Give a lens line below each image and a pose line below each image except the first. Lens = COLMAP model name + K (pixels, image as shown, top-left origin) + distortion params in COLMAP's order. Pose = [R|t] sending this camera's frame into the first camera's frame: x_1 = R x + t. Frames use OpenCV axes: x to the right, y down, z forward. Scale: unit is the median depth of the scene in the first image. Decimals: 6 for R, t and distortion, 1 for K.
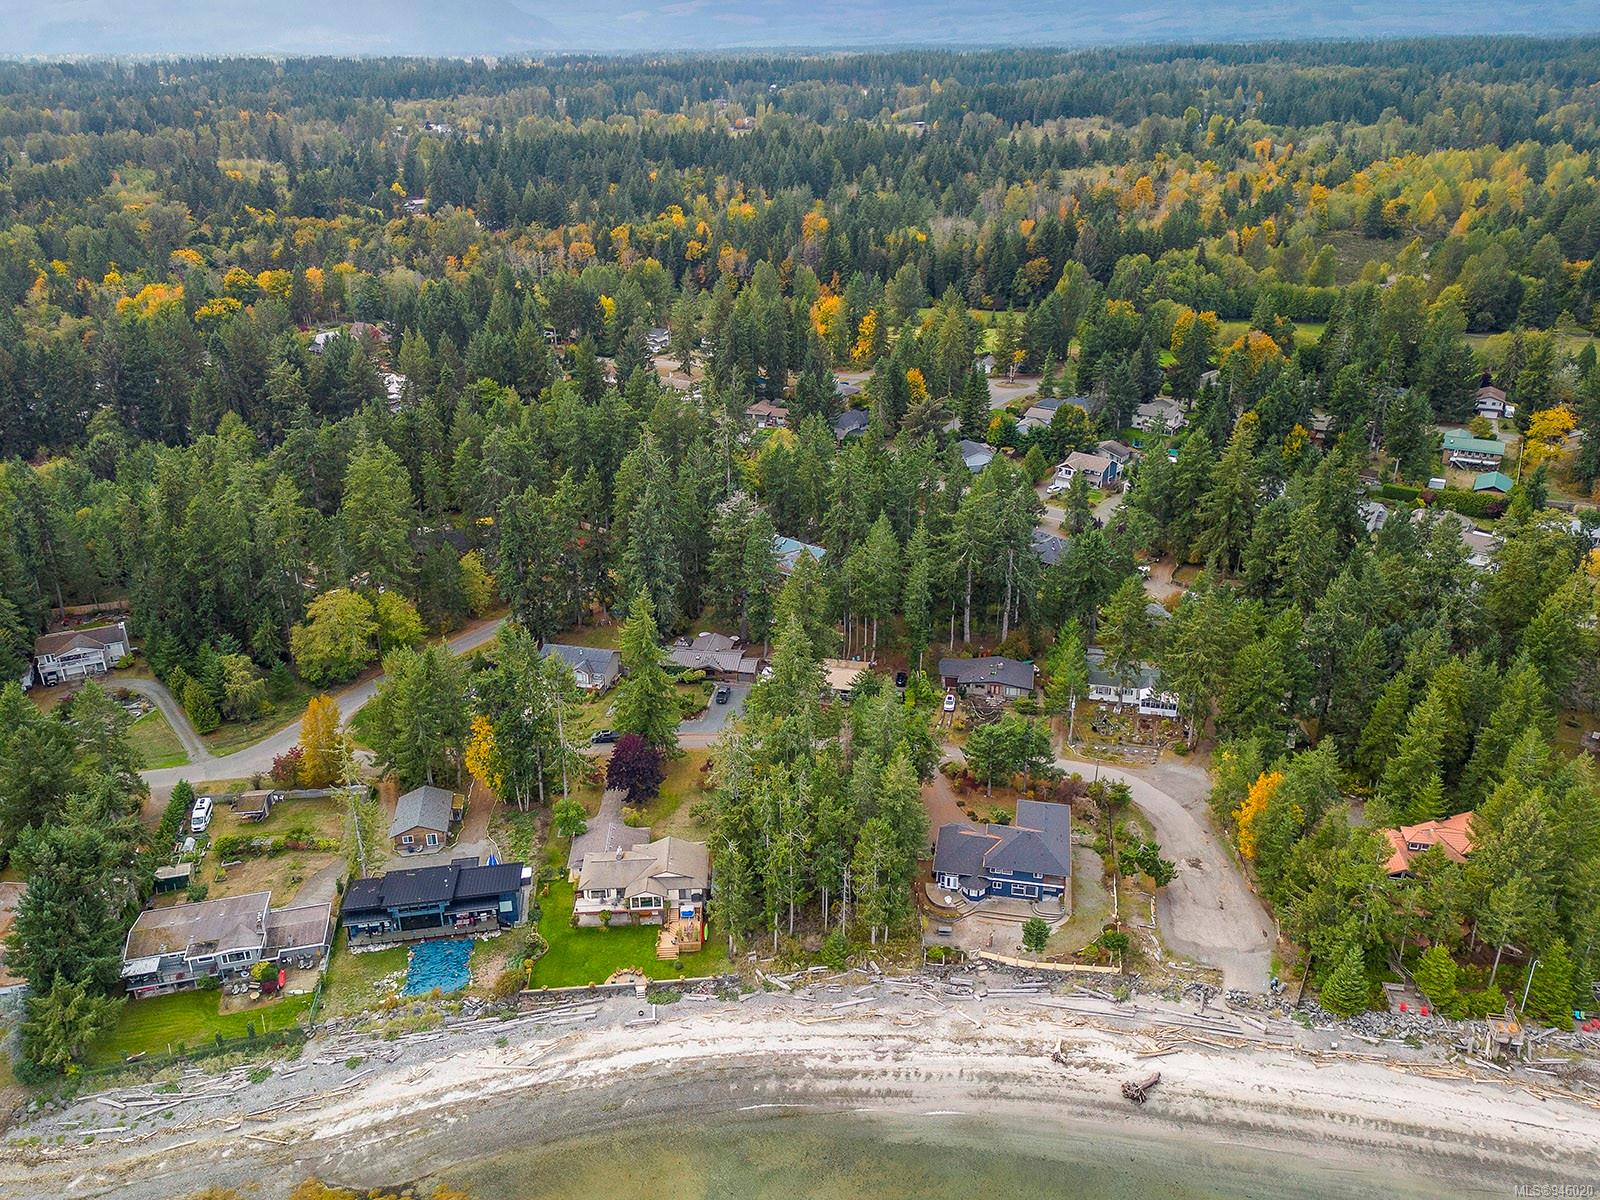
lens RADIAL K [[1203.4, 0, 800.0], [0, 1203.4, 600.0], [0, 0, 1]] dist [0.060267, -0.046453]
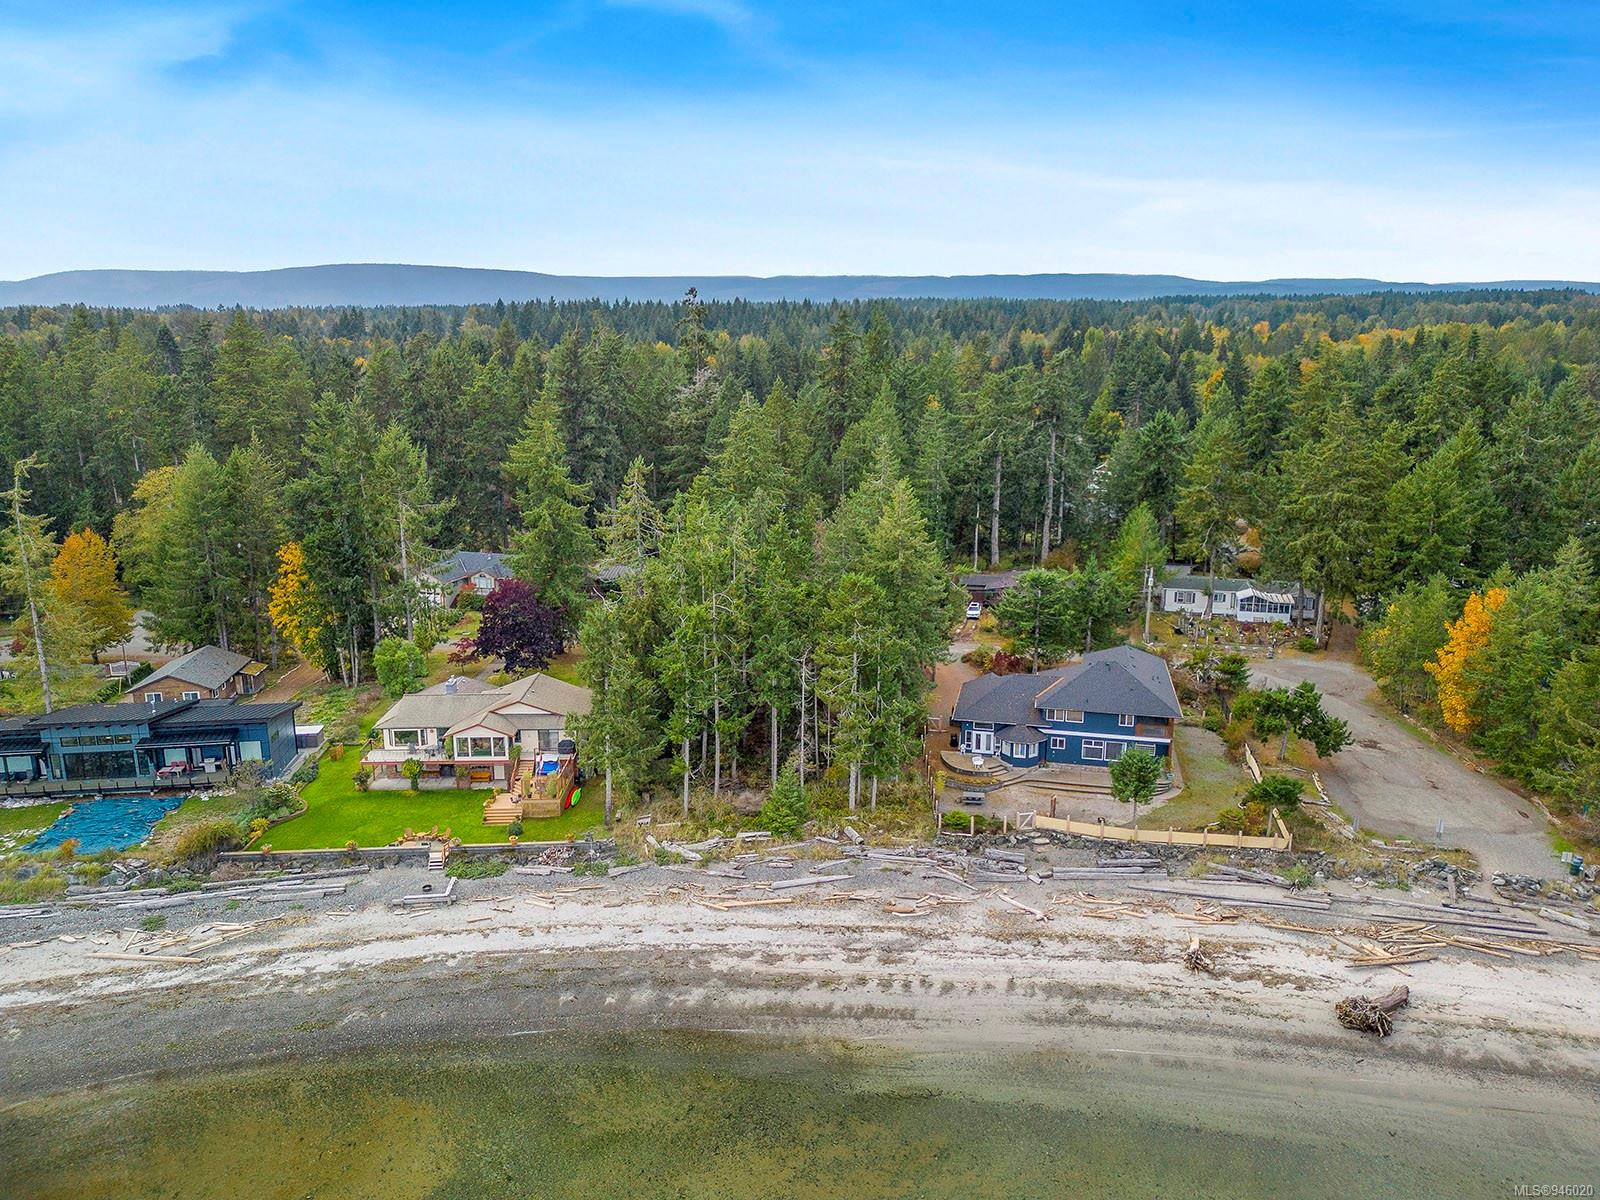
lens RADIAL K [[1111.7, 0, 801.6], [0, 1111.7, 603.3], [0, 0, 1]] dist [0.070498, -0.063547]
pose [[0.999618, 0.014680, -0.023415, 0.051043], [-0.018752, 0.982655, -0.184491, 0.310141], [0.020300, 0.184859, 0.982555, 0.484199]]
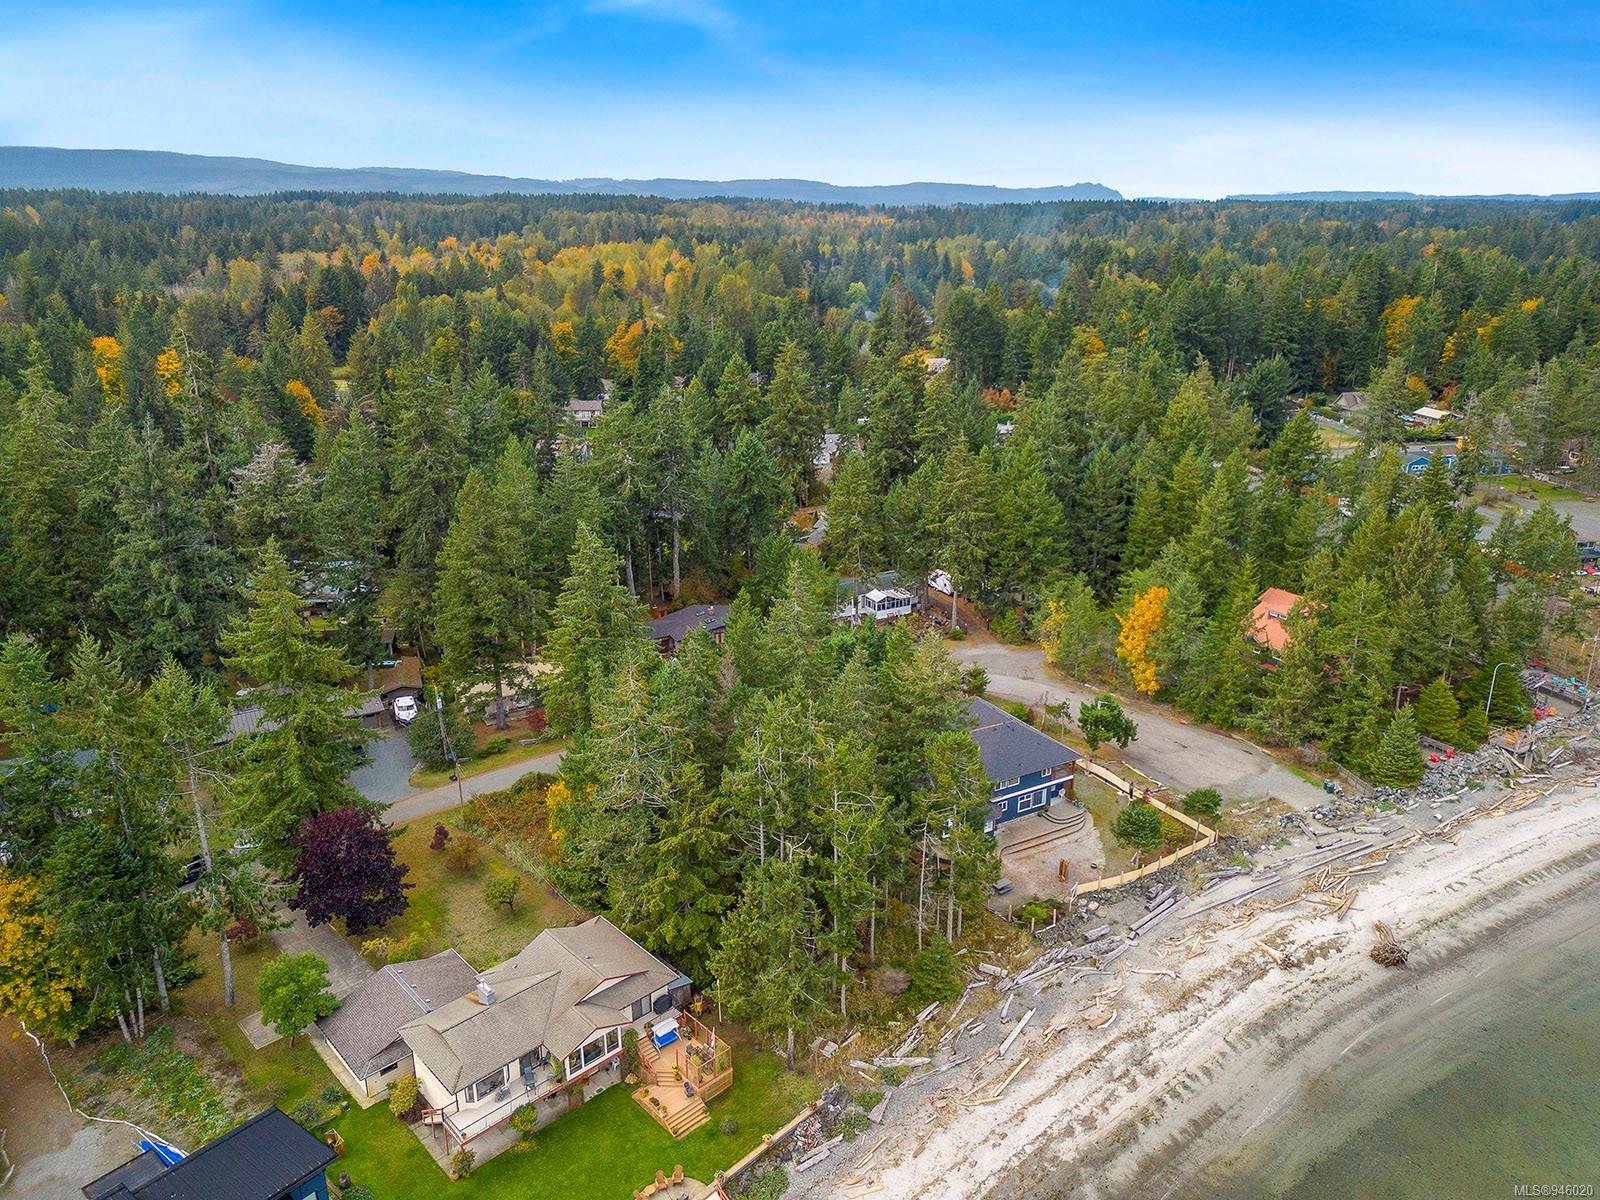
lens RADIAL K [[1111.7, 0, 801.6], [0, 1111.7, 603.3], [0, 0, 1]] dist [0.070498, -0.063547]
pose [[0.760775, -0.206267, 0.615365, -0.344527], [0.265916, 0.963980, -0.005631, 0.106343], [-0.592038, 0.167920, 0.788222, 0.606483]]
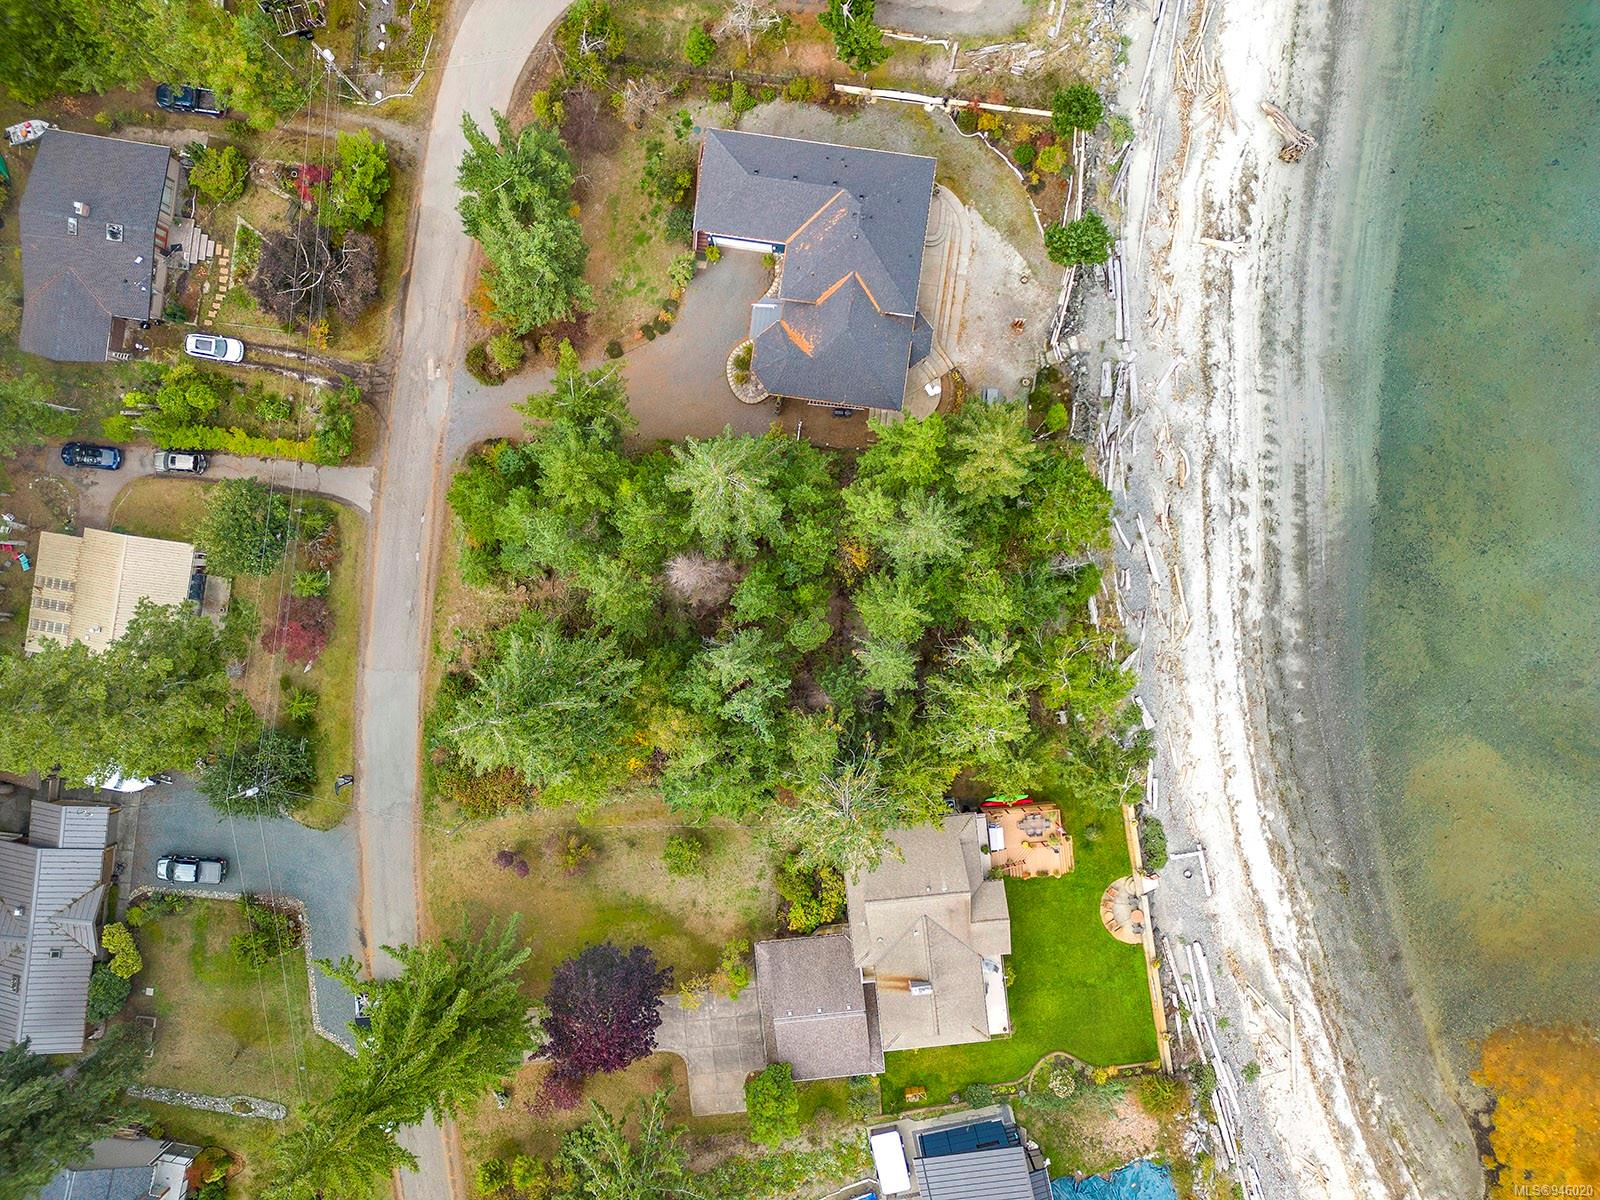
lens RADIAL K [[1121.9, 0, 804.8], [0, 1121.9, 590.6], [0, 0, 1]] dist [0.058395, -0.050908]
pose [[-0.060772, -0.998100, -0.010188, 0.040951], [0.417749, -0.034704, 0.907899, -0.298874], [-0.906528, 0.050919, 0.419064, 0.941444]]
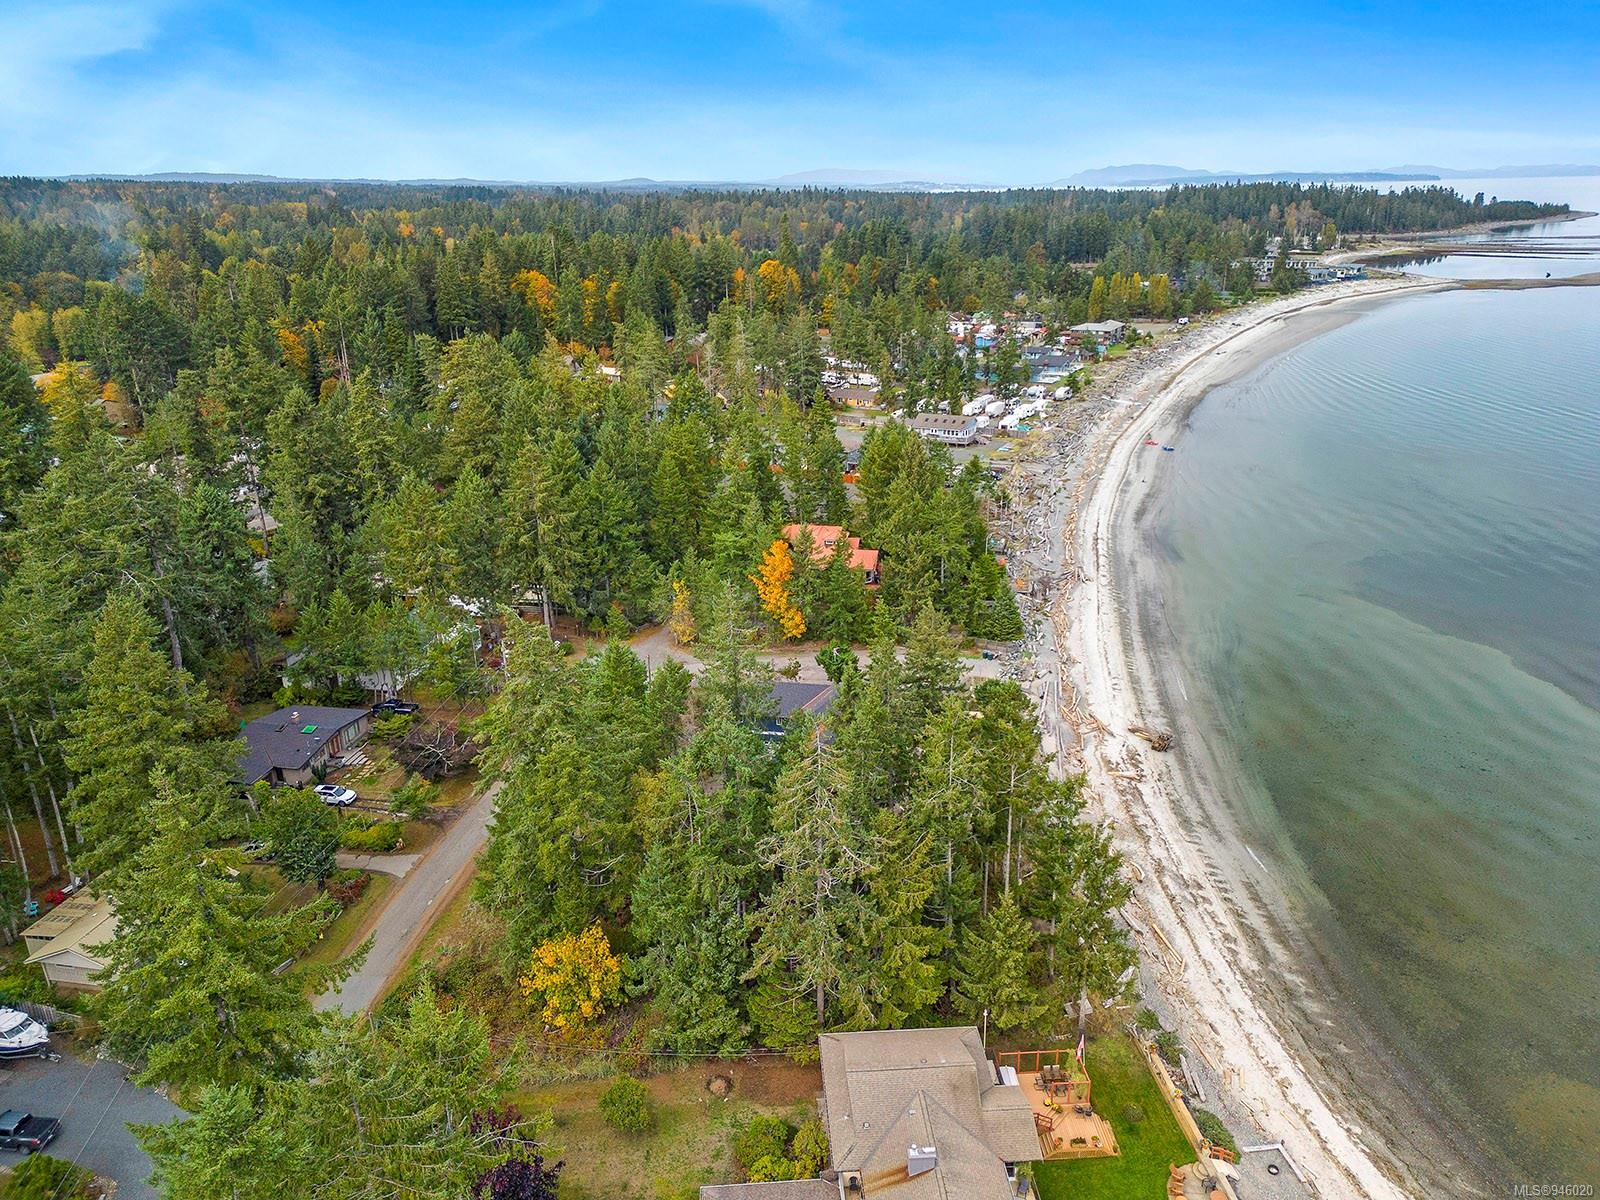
lens RADIAL K [[1121.9, 0, 804.8], [0, 1121.9, 590.6], [0, 0, 1]] dist [0.058395, -0.050908]
pose [[-0.021998, -0.327201, 0.944699, -0.501890], [0.422845, 0.853205, 0.305358, -0.089608], [-0.905935, 0.406179, 0.119586, 1.041307]]
